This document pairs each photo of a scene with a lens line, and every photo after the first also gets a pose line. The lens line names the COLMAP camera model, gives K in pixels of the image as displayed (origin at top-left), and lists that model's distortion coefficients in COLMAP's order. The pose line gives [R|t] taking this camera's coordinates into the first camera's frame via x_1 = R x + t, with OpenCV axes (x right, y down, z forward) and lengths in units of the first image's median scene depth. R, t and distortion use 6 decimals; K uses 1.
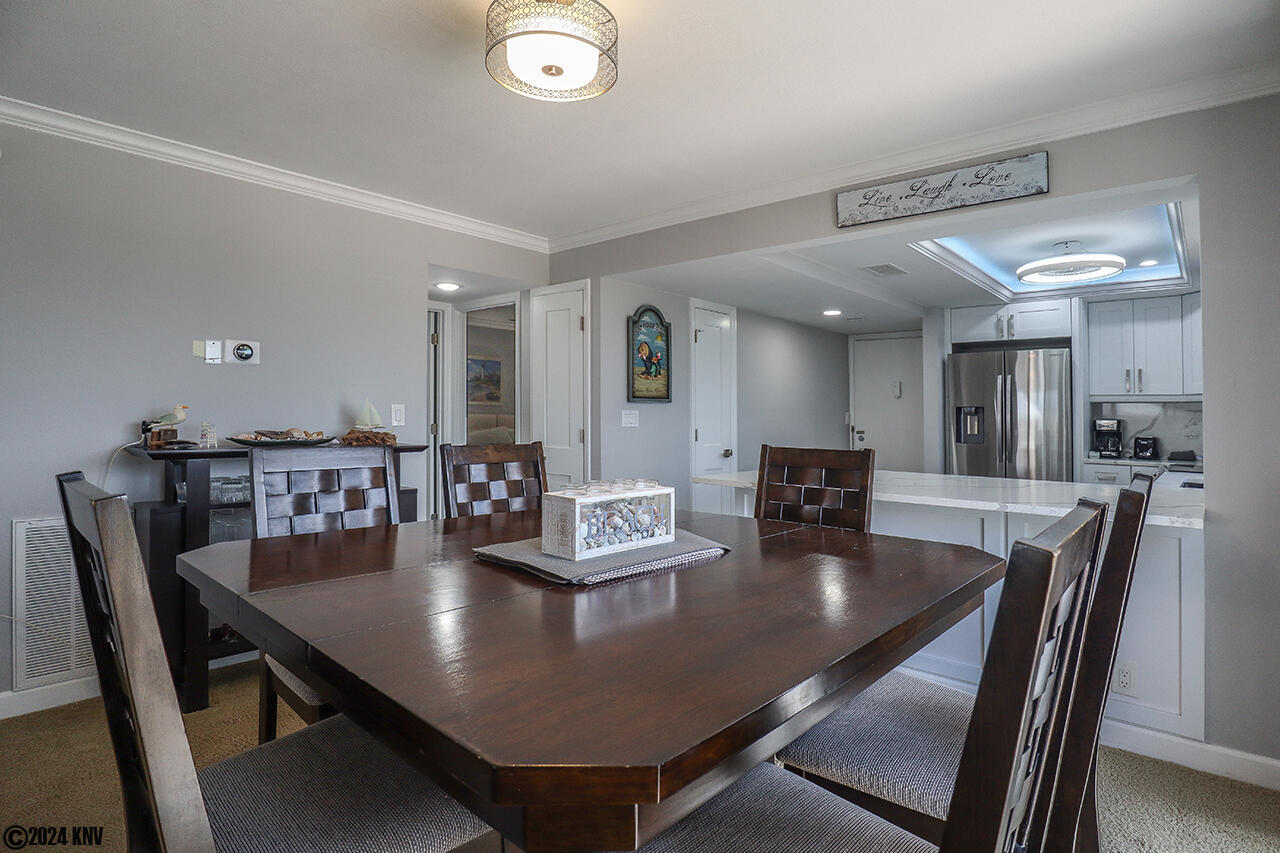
lens RADIAL K [[666.6, 0, 620.6], [0, 666.6, 420.9], [0, 0, 1]] dist [-0.026059, 0.009095]
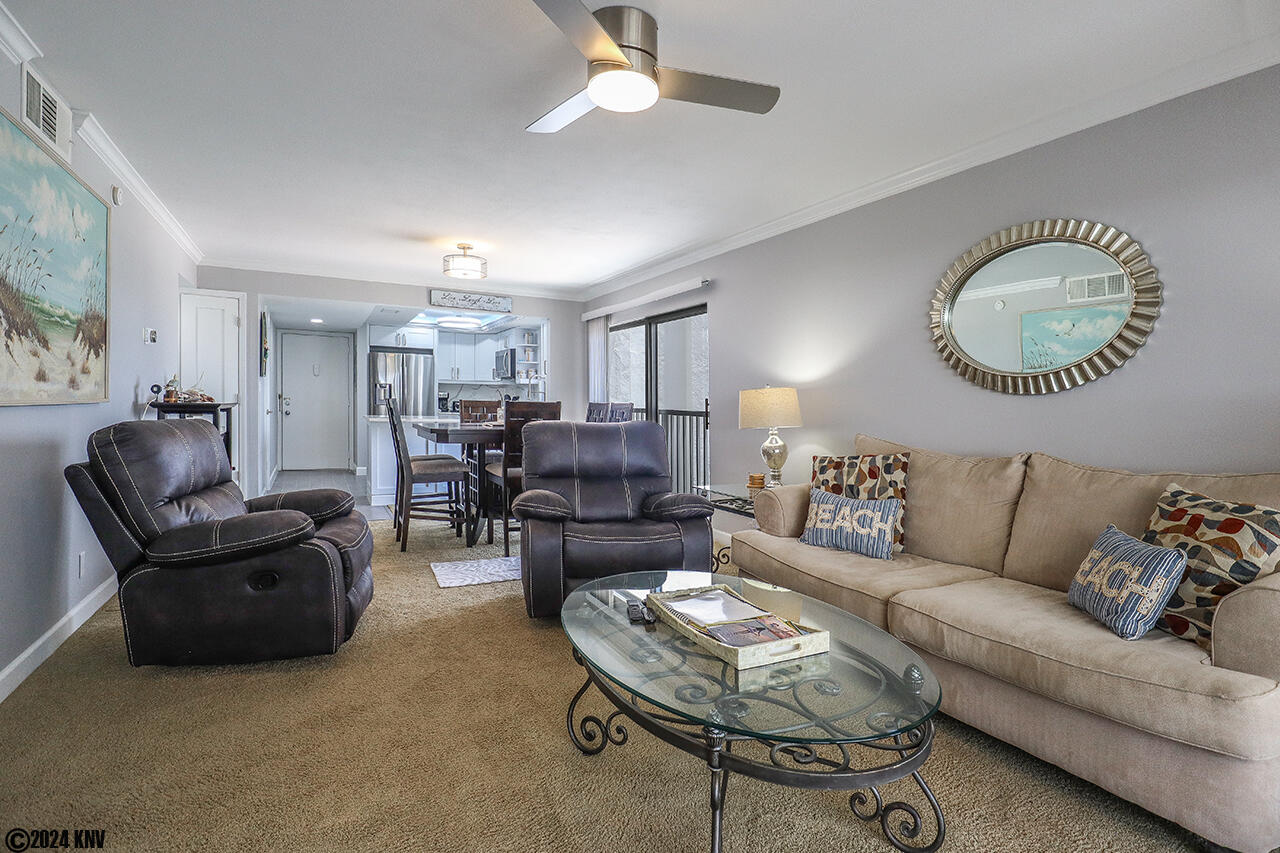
lens RADIAL K [[666.6, 0, 669.7], [0, 666.6, 397.2], [0, 0, 1]] dist [-0.026059, 0.009095]
pose [[0.343791, 0.006410, 0.939024, -0.902382], [-0.010994, 0.999936, -0.002801, 0.010861], [-0.938982, -0.009360, 0.343839, -0.318763]]
